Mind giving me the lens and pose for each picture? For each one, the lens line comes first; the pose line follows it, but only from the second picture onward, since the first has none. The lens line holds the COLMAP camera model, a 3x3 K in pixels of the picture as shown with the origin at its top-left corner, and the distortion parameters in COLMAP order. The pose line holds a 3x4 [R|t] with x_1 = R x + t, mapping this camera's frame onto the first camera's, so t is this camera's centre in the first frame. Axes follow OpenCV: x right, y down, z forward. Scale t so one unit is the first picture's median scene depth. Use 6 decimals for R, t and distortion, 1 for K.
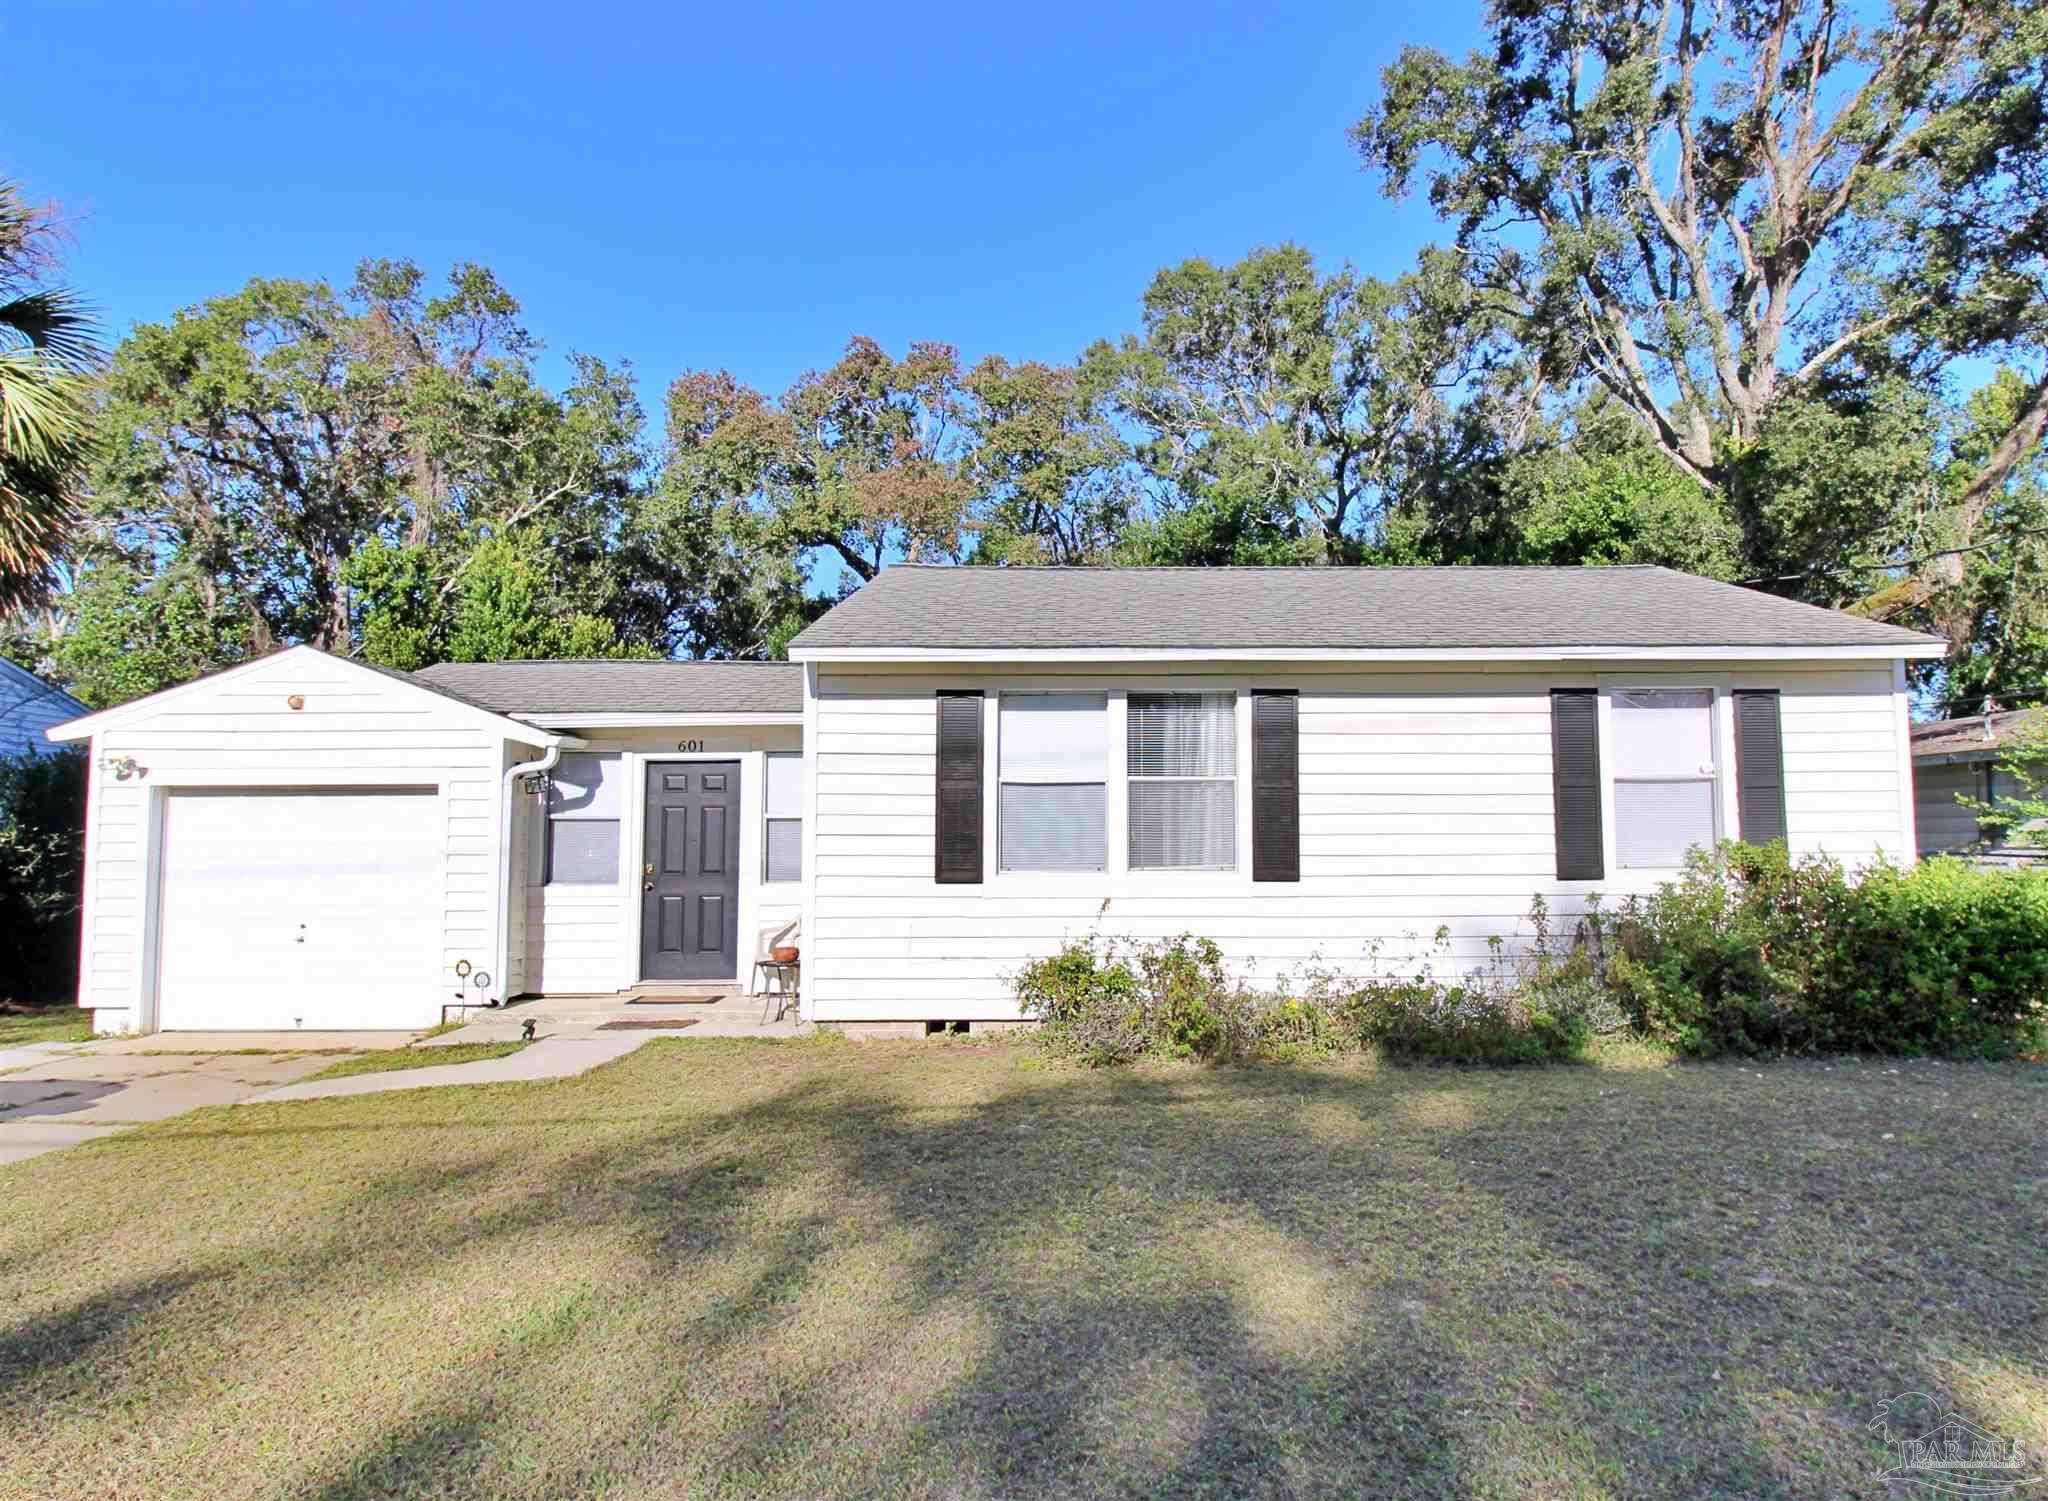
lens RADIAL K [[1334.2, 0, 1024.0], [0, 1334.2, 750.5], [0, 0, 1]] dist [-0.007198, -0.001954]
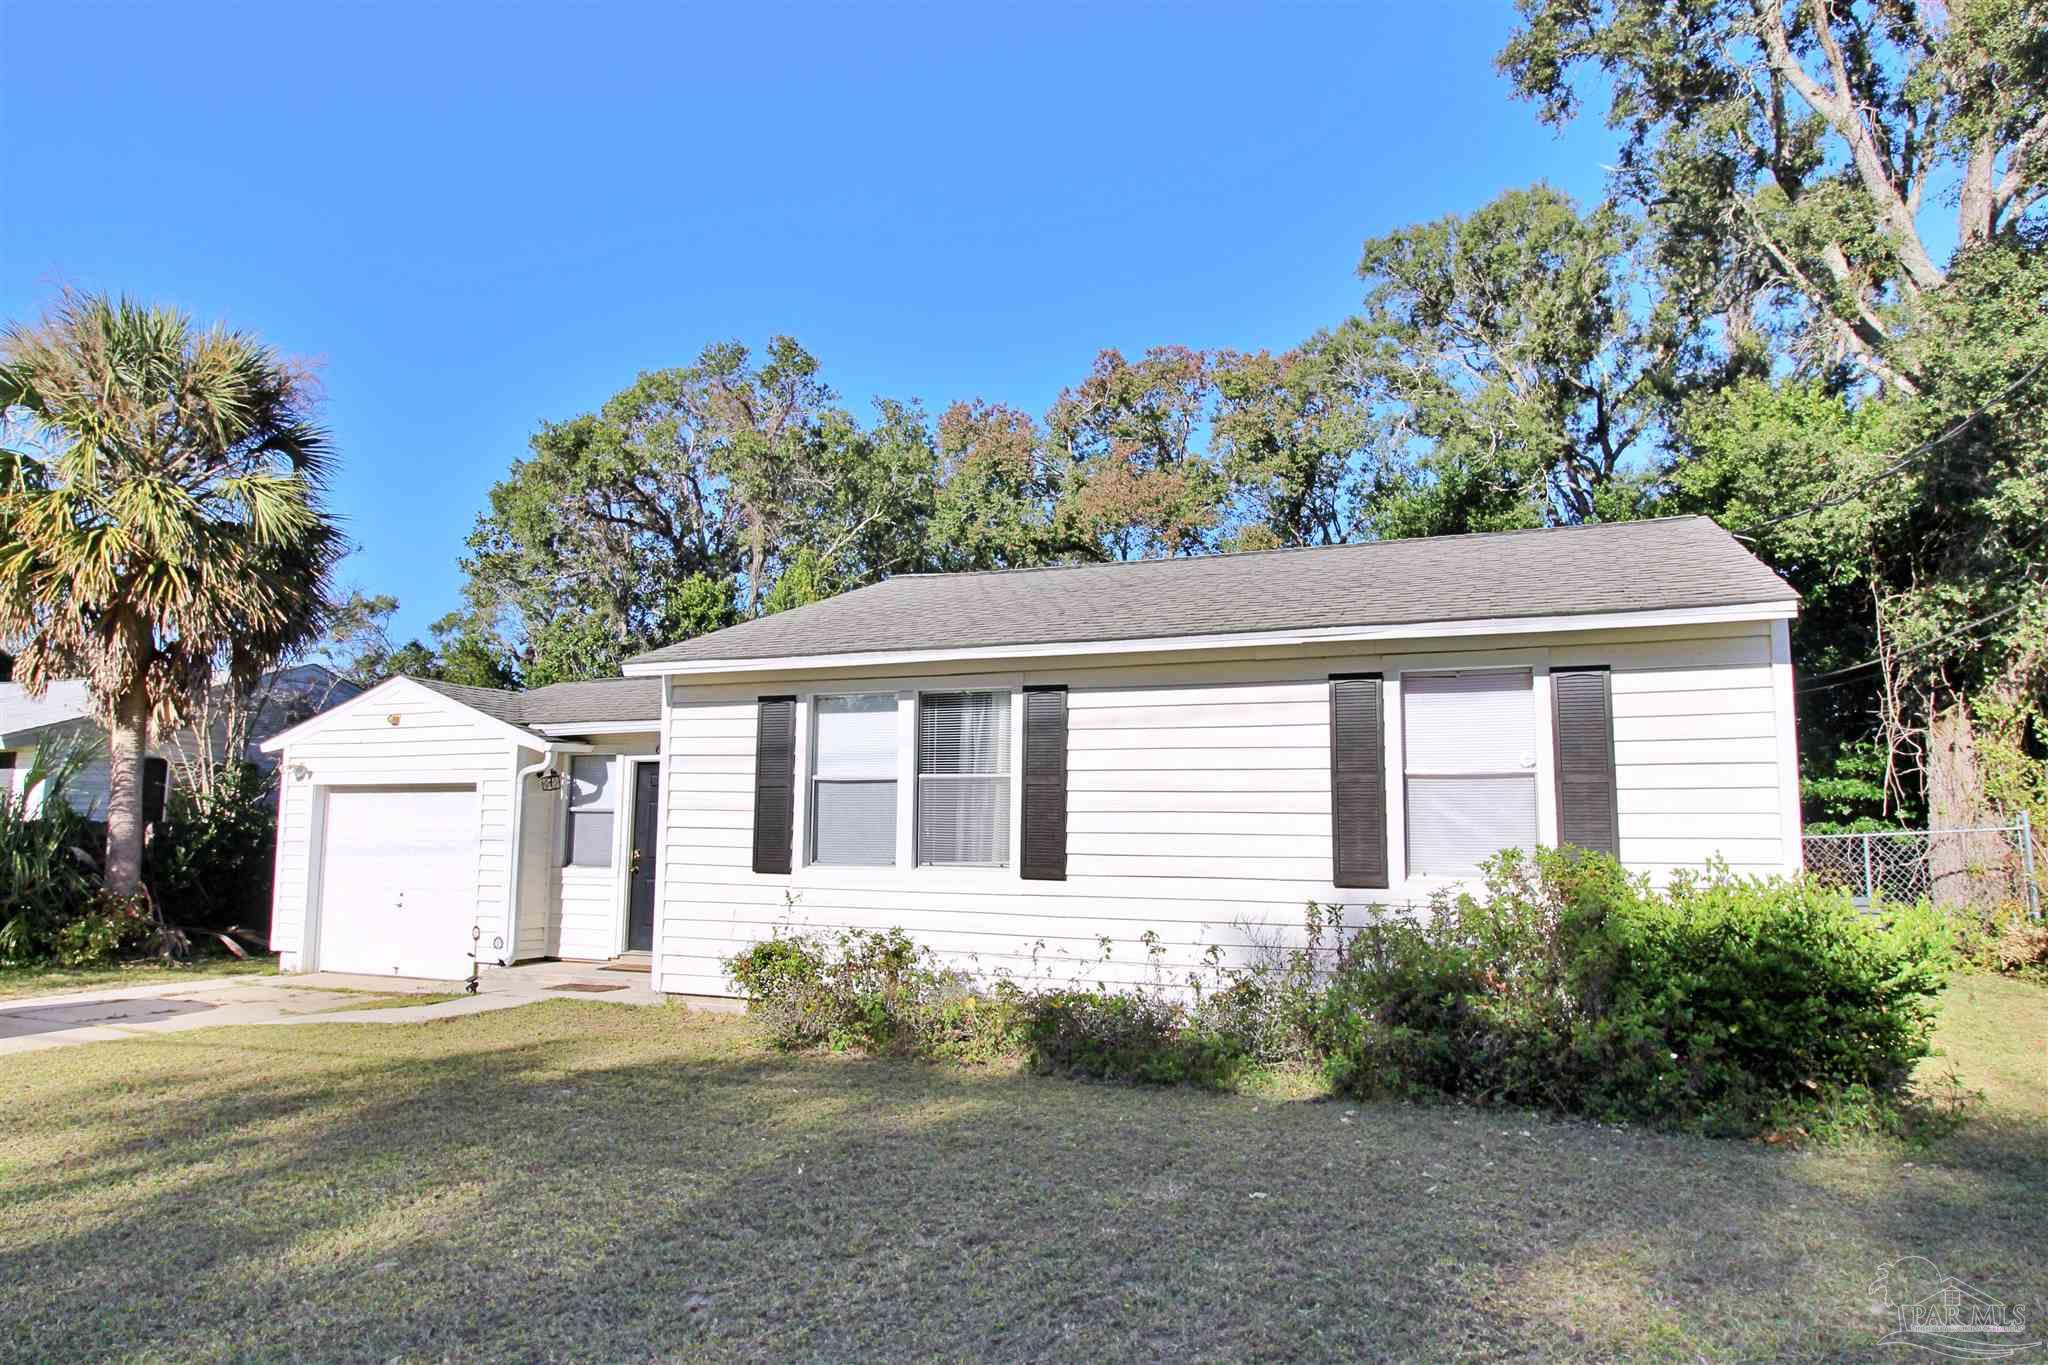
lens RADIAL K [[1317.5, 0, 1024.0], [0, 1317.5, 682.5], [0, 0, 1]] dist [0.002306, 0.001682]
pose [[0.907965, -0.034414, -0.417630, 0.582896], [0.015715, 0.998717, -0.048133, -0.001112], [0.418751, 0.037140, 0.907341, 0.101830]]
